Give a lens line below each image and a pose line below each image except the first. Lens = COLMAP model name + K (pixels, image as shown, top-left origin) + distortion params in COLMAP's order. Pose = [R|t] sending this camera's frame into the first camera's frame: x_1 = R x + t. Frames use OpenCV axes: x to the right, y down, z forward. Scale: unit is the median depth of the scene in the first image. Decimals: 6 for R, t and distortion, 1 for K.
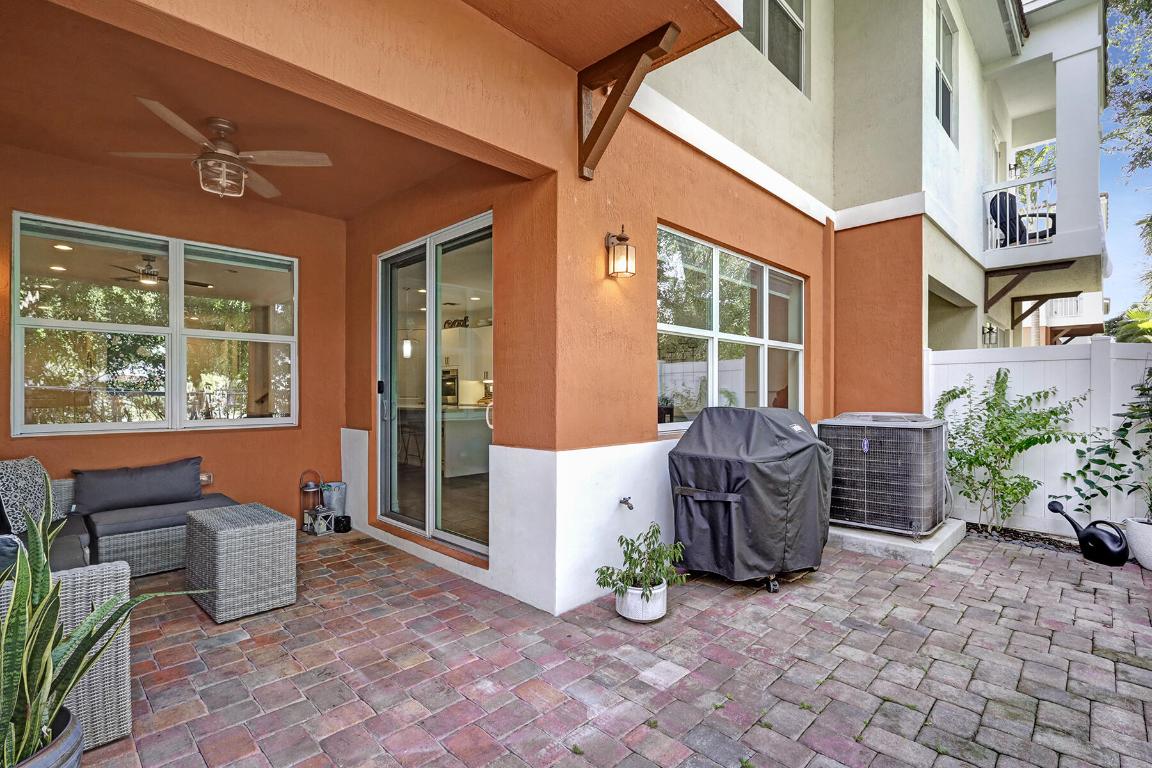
lens RADIAL K [[540.7, 0, 579.1], [0, 540.7, 392.8], [0, 0, 1]] dist [0.000232, 0.000779]
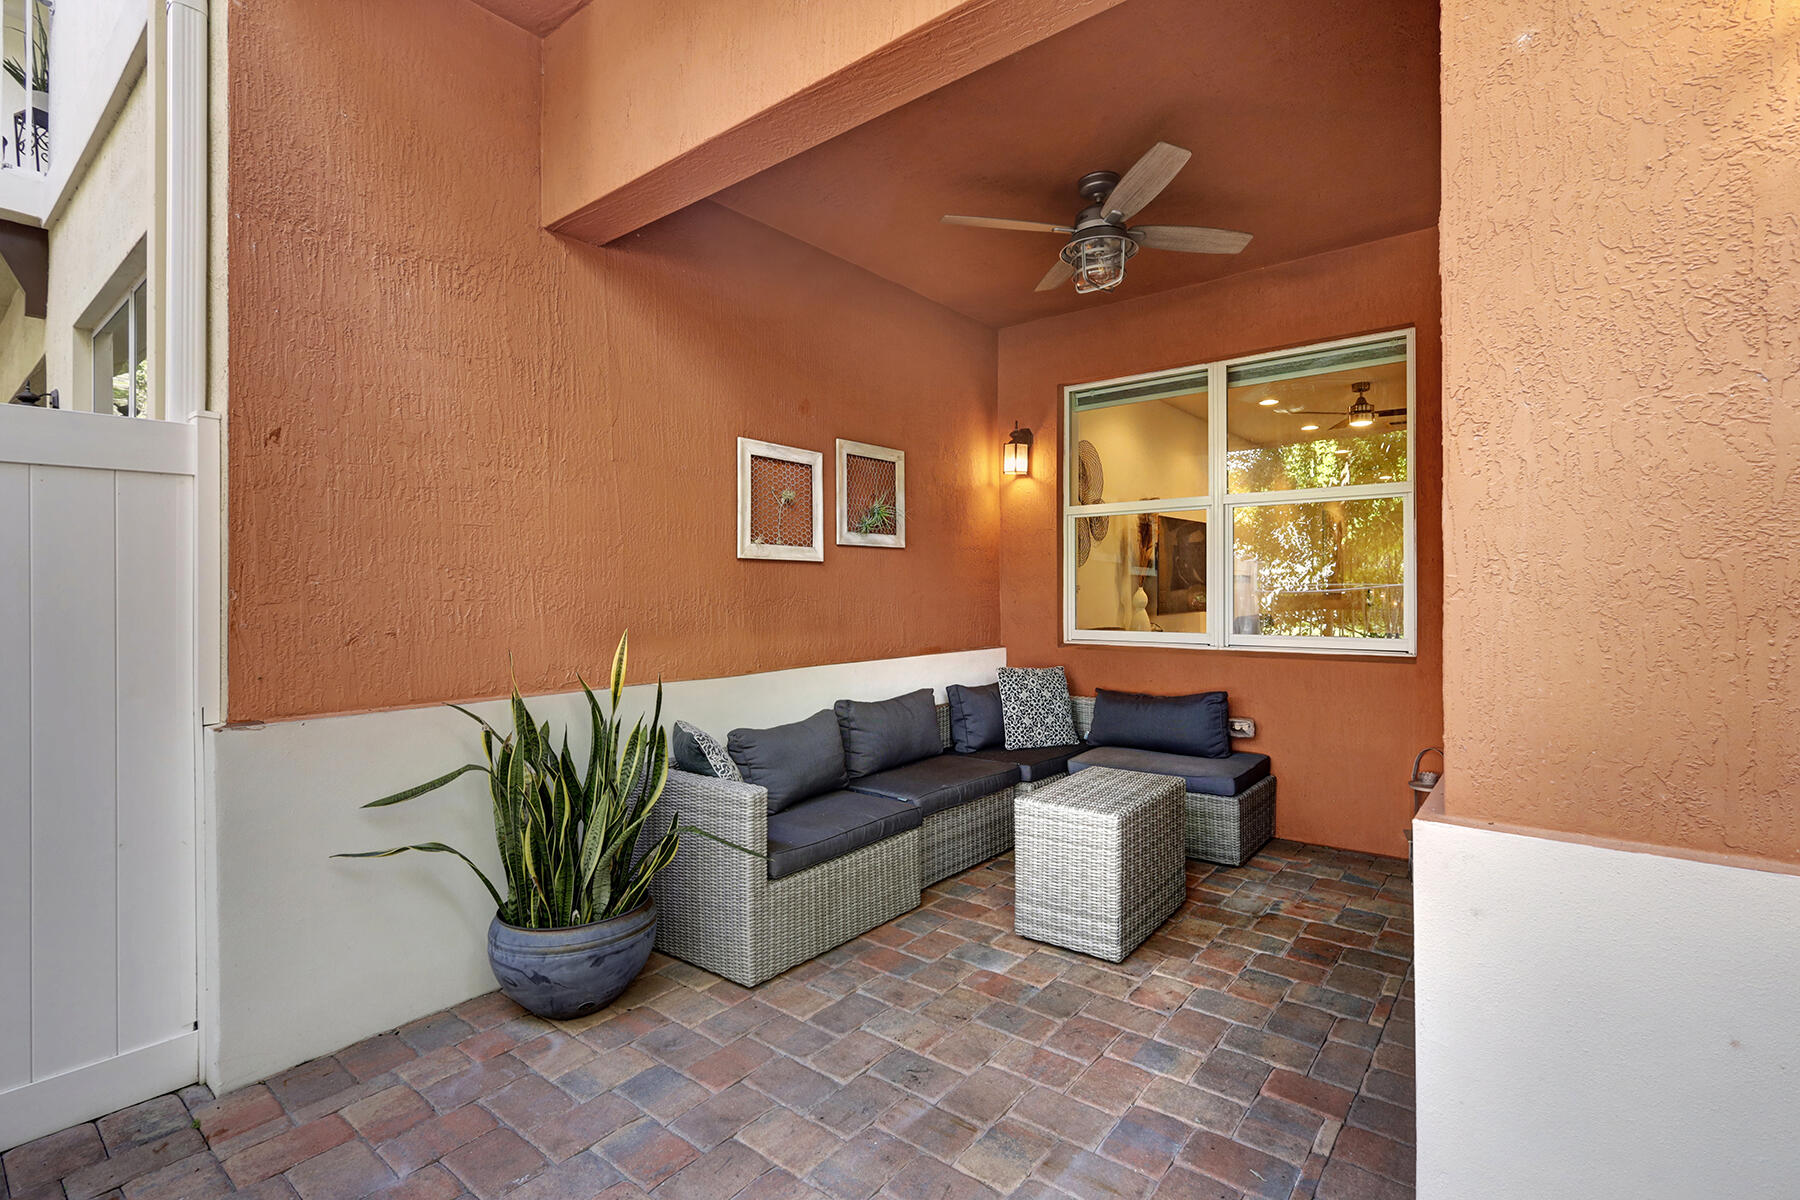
lens RADIAL K [[833.5, 0, 900.7], [0, 833.5, 591.6], [0, 0, 1]] dist [0.001701, 0.000899]
pose [[0.098932, -0.000548, -0.995094, 0.306212], [0.003821, 0.999993, -0.000171, -0.003271], [0.995087, -0.003786, 0.098934, 0.641220]]
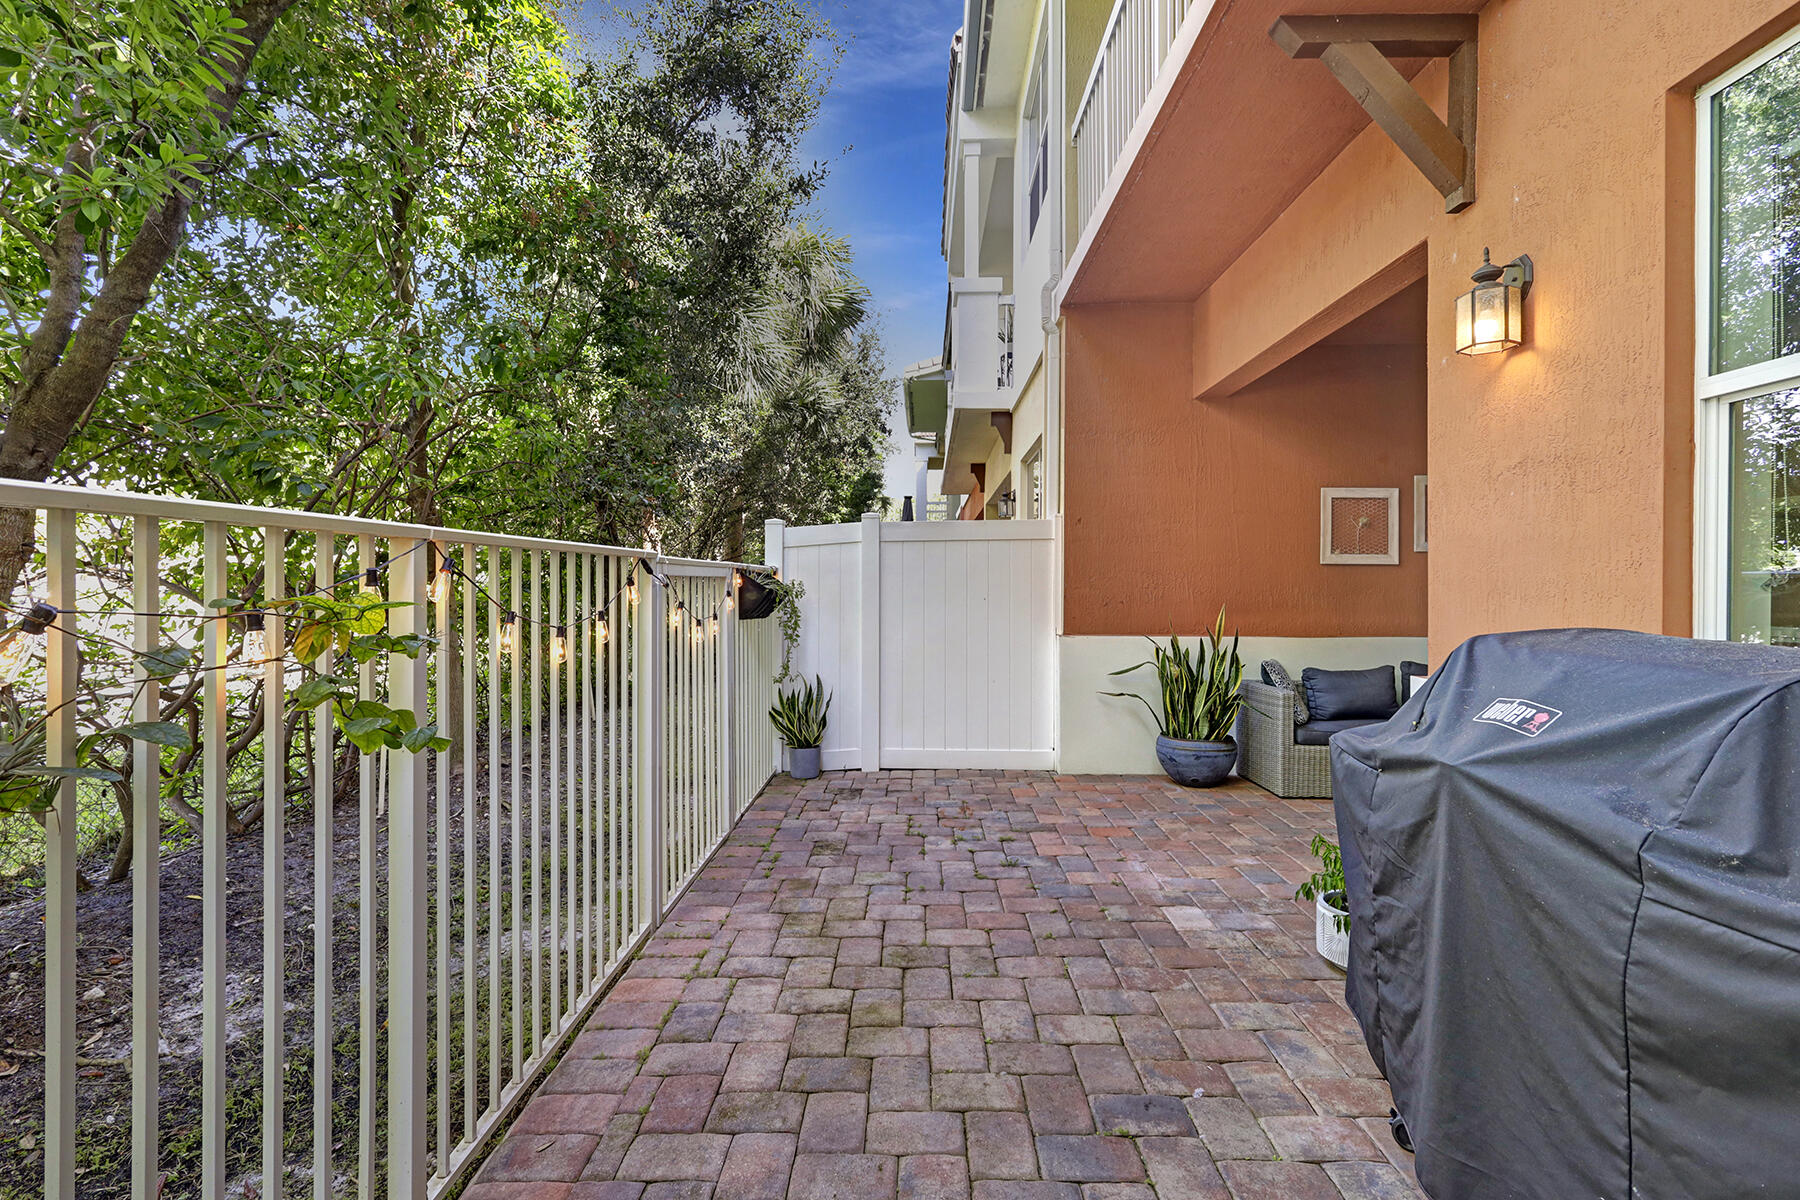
lens RADIAL K [[831.5, 0, 887.3], [0, 831.5, 579.7], [0, 0, 1]] dist [0.003171, 0.000474]
pose [[-0.742250, -0.009388, -0.670058, 0.993180], [-0.003977, 0.999946, -0.009604, 0.004327], [0.670112, -0.004464, -0.742247, 1.188605]]
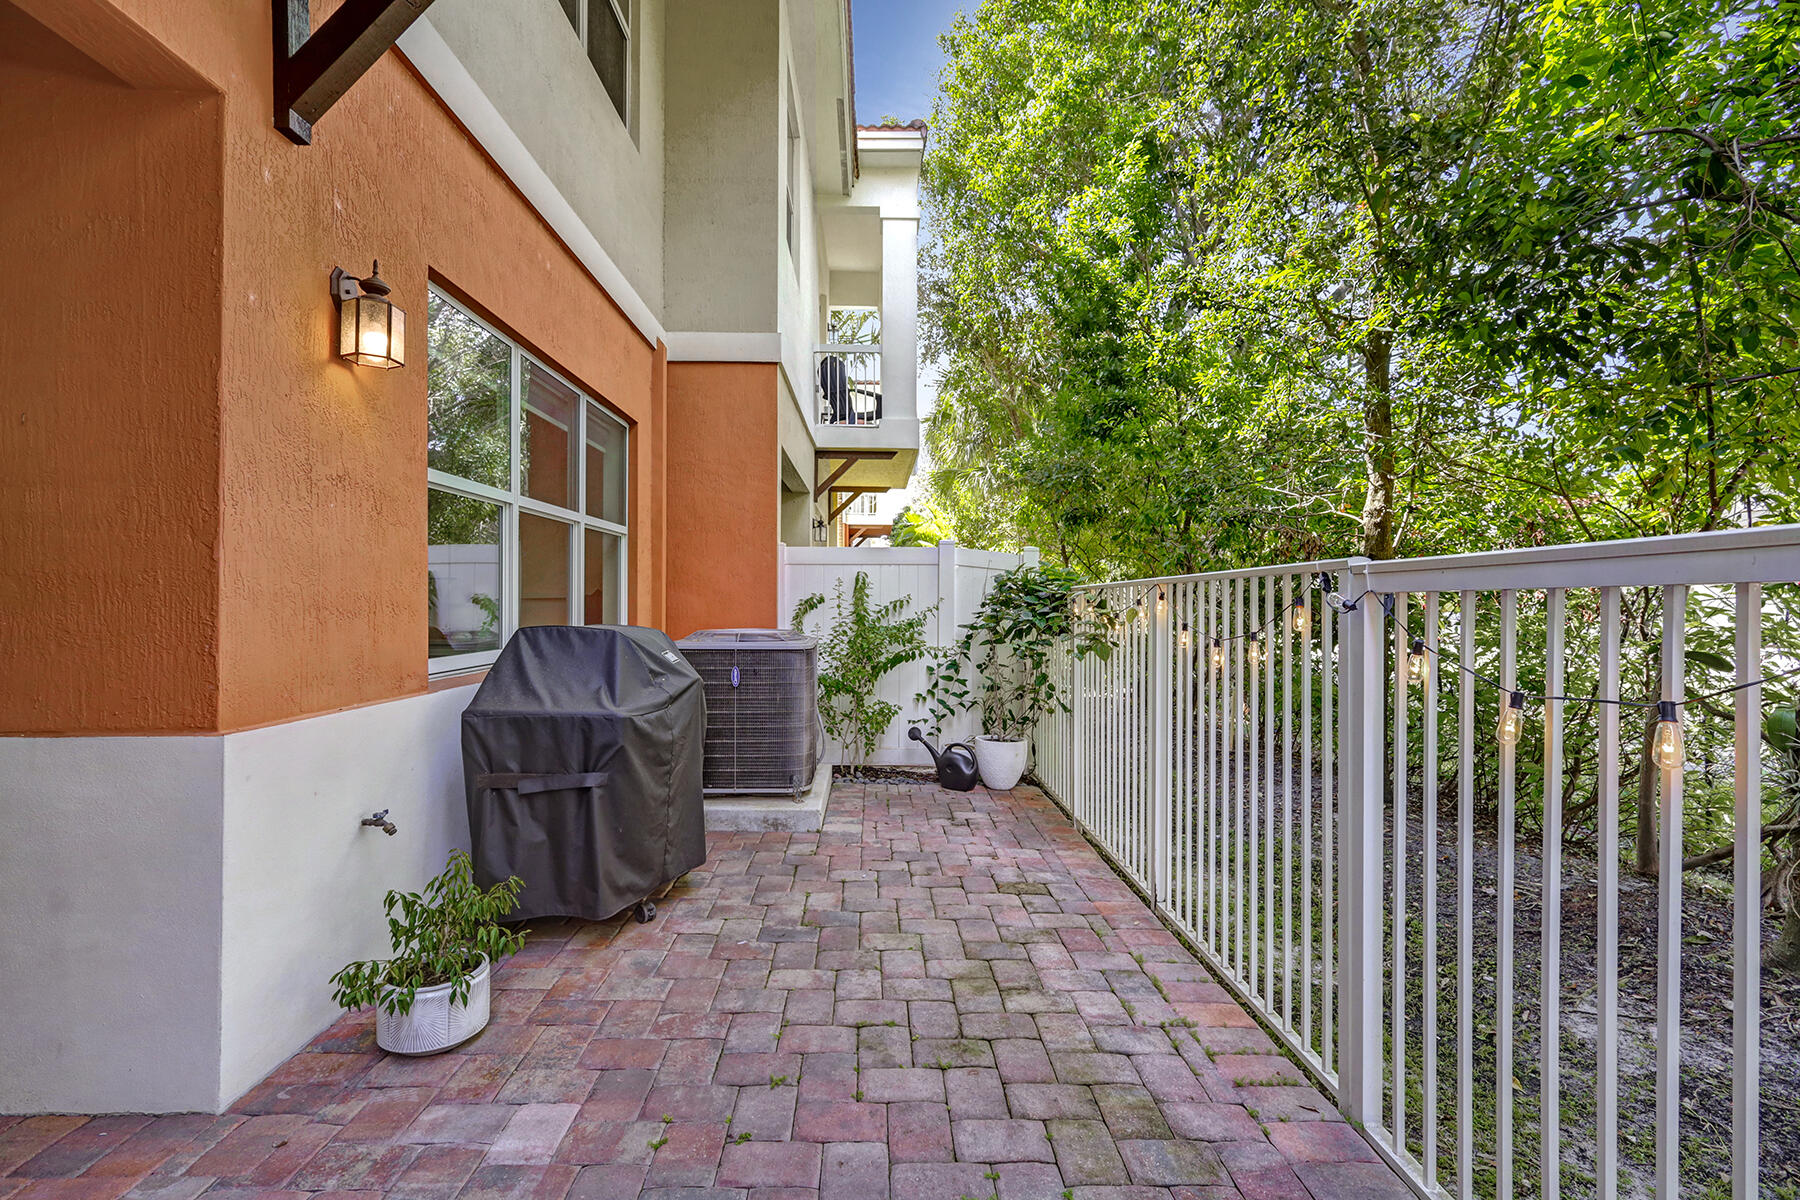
lens RADIAL K [[833.3, 0, 900.0], [0, 833.3, 600.0], [0, 0, 1]] dist [-0.001279, 0.000254]
pose [[0.691599, 0.003841, 0.722271, -0.134927], [-0.004065, 0.999991, -0.001426, -0.001551], [-0.722270, -0.001950, 0.691609, 0.127035]]
